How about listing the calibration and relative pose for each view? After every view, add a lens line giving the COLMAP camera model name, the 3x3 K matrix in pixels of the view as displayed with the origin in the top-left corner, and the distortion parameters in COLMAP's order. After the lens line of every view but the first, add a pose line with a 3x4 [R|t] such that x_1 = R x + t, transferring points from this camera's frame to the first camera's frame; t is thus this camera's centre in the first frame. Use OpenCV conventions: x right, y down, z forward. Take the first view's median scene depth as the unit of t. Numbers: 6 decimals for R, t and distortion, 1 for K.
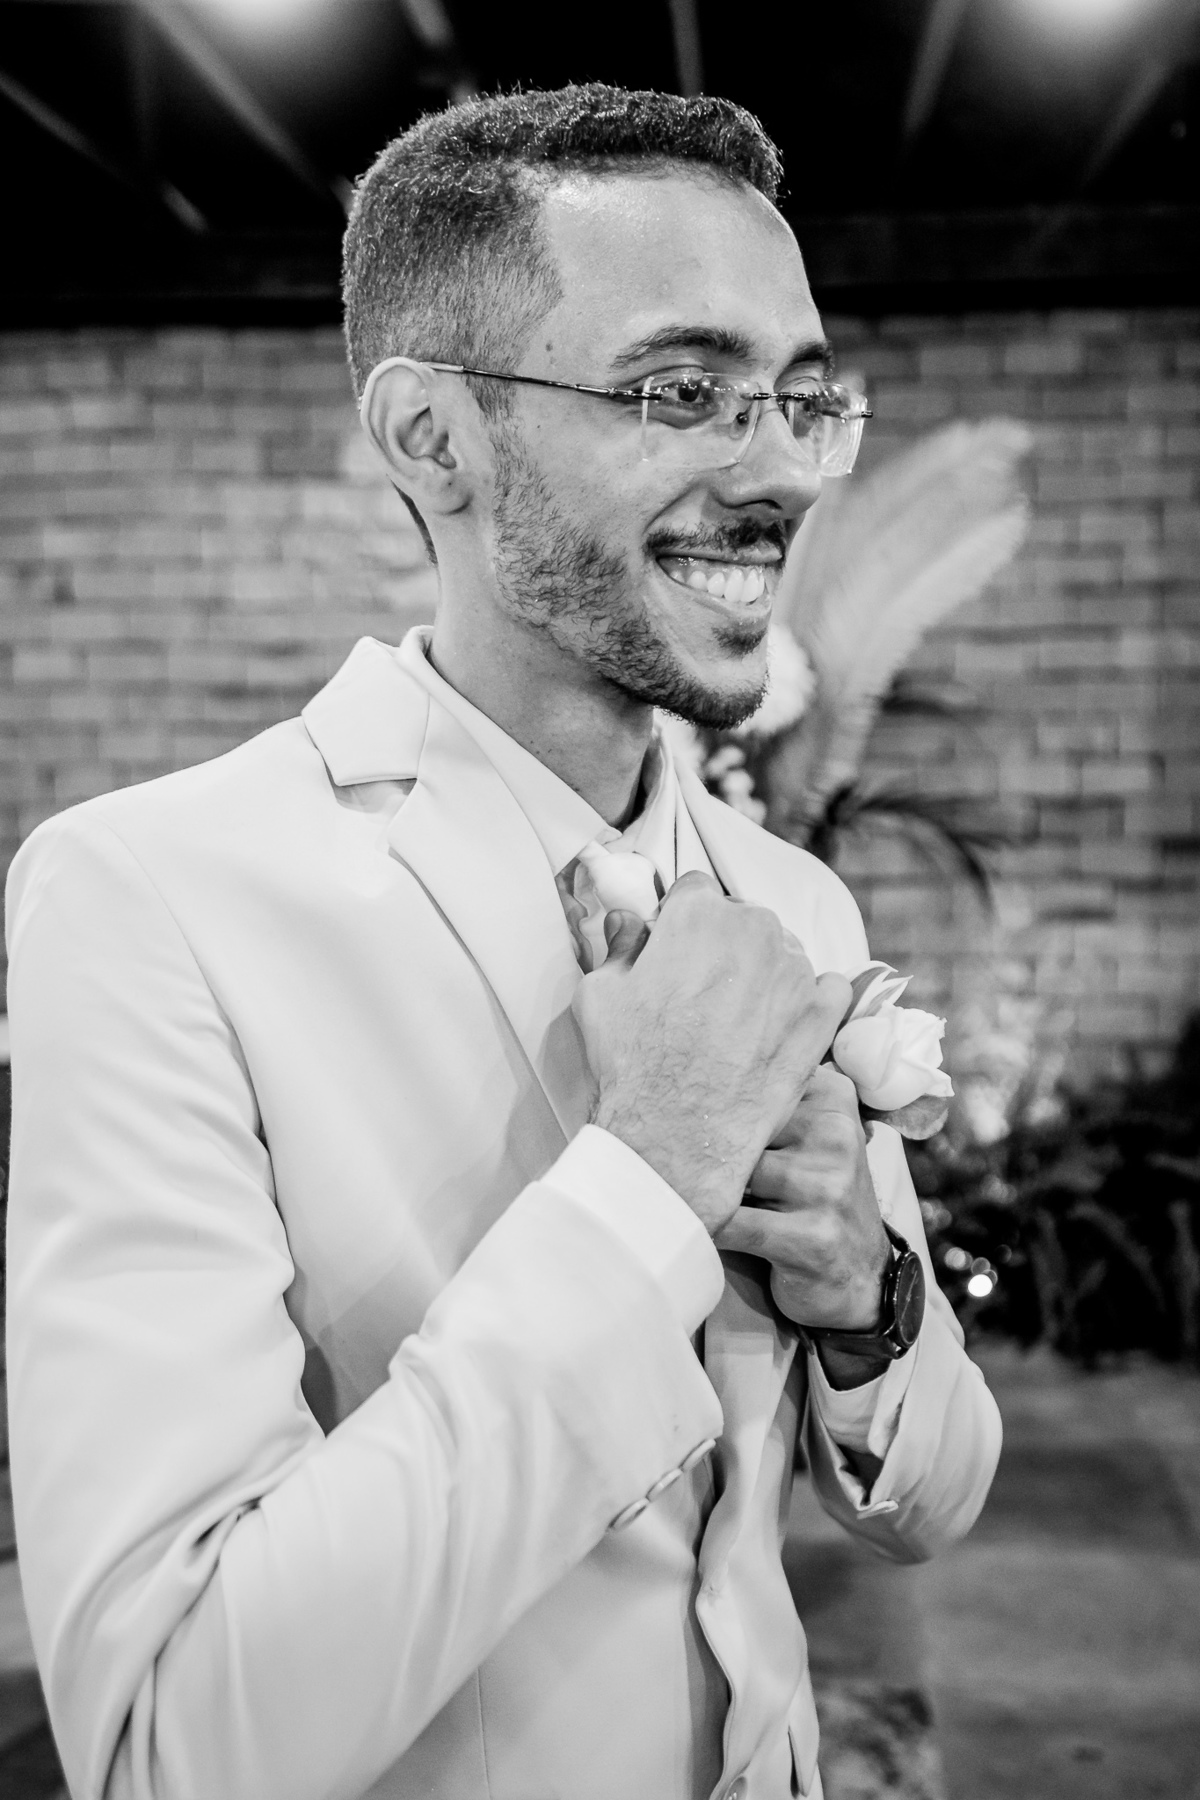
lens RADIAL K [[2177.5, 0, 577.9], [0, 2177.5, 899.7], [0, 0, 1]] dist [0.075467, 0.000000]
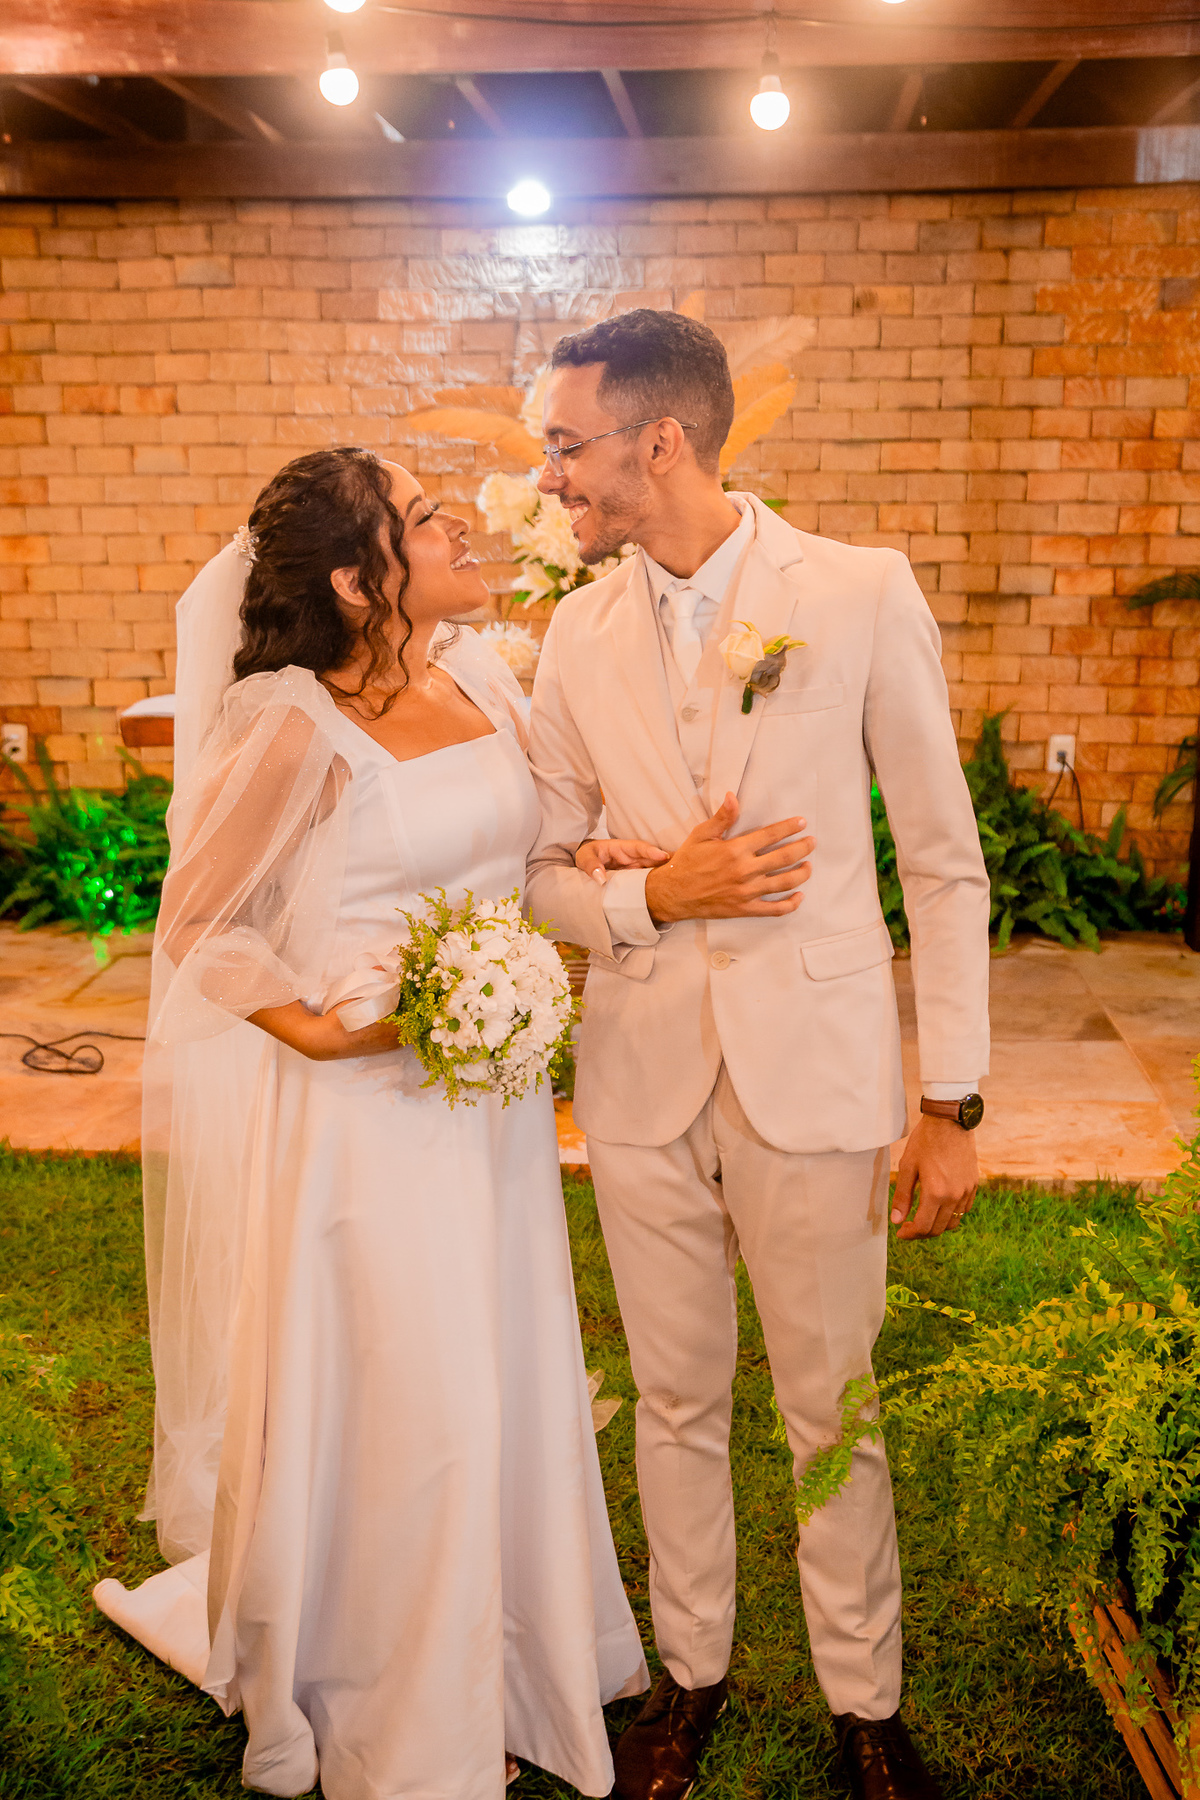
lens RADIAL K [[2049.4, 0, 580.5], [0, 2049.4, 894.0], [0, 0, 1]] dist [0.082414, 0.000000]
pose [[0.999946, 0.008610, -0.005733, 0.030328], [-0.007955, 0.994345, 0.105896, 0.026417], [0.006613, -0.105844, 0.994361, -0.325868]]
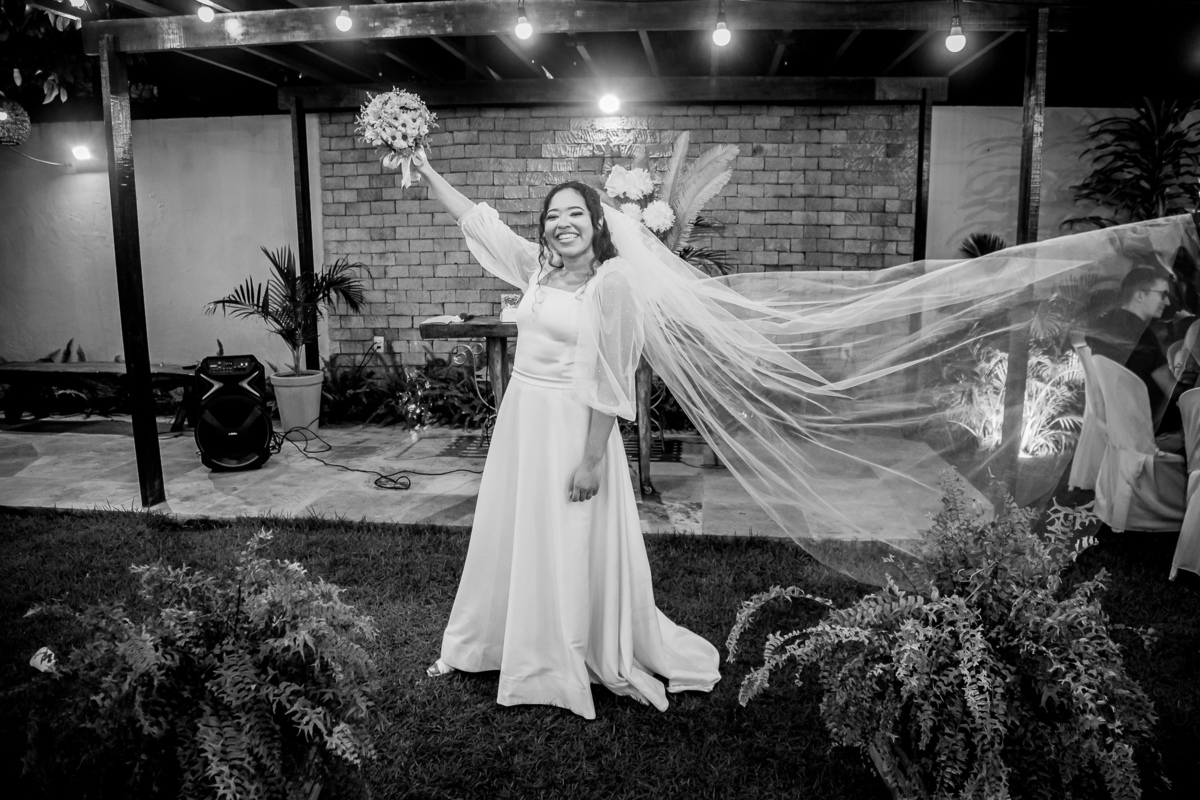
lens RADIAL K [[871.0, 0, 615.4], [0, 871.0, 399.2], [0, 0, 1]] dist [-0.123042, 0.060659]
pose [[0.999668, 0.015246, -0.020786, 0.027282], [-0.013624, 0.997008, 0.076092, 0.054244], [0.021884, -0.075784, 0.996884, -0.239482]]
